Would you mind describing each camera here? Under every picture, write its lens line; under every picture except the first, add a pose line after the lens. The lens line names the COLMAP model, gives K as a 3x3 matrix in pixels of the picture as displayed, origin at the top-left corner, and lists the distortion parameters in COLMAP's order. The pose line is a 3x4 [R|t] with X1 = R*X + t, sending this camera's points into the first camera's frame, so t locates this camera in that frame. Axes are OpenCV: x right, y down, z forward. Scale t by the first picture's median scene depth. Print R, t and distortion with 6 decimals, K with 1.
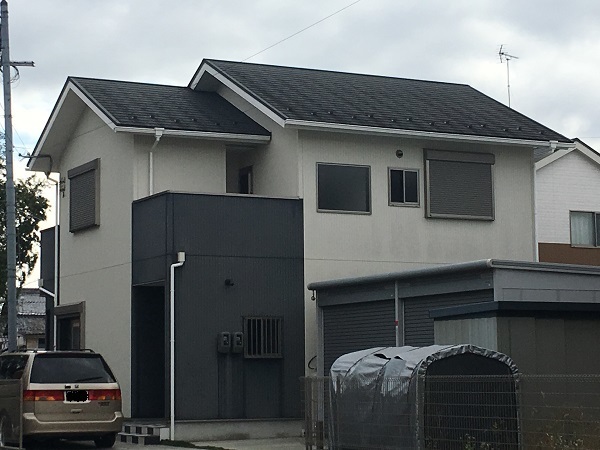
lens RADIAL K [[1453.0, 0, 300.4], [0, 1453.0, 225.4], [0, 0, 1]] dist [0.145839, 0.000000]
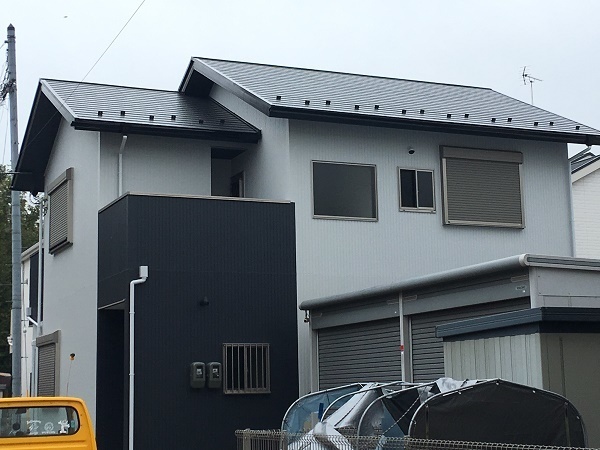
lens RADIAL K [[1123.3, 0, 299.1], [0, 1123.3, 223.9], [0, 0, 1]] dist [0.097151, 0.000000]
pose [[0.998112, -0.019191, -0.058350, 0.042296], [0.016308, 0.998642, -0.049489, 0.026688], [0.059220, 0.048443, 0.997069, 0.353958]]
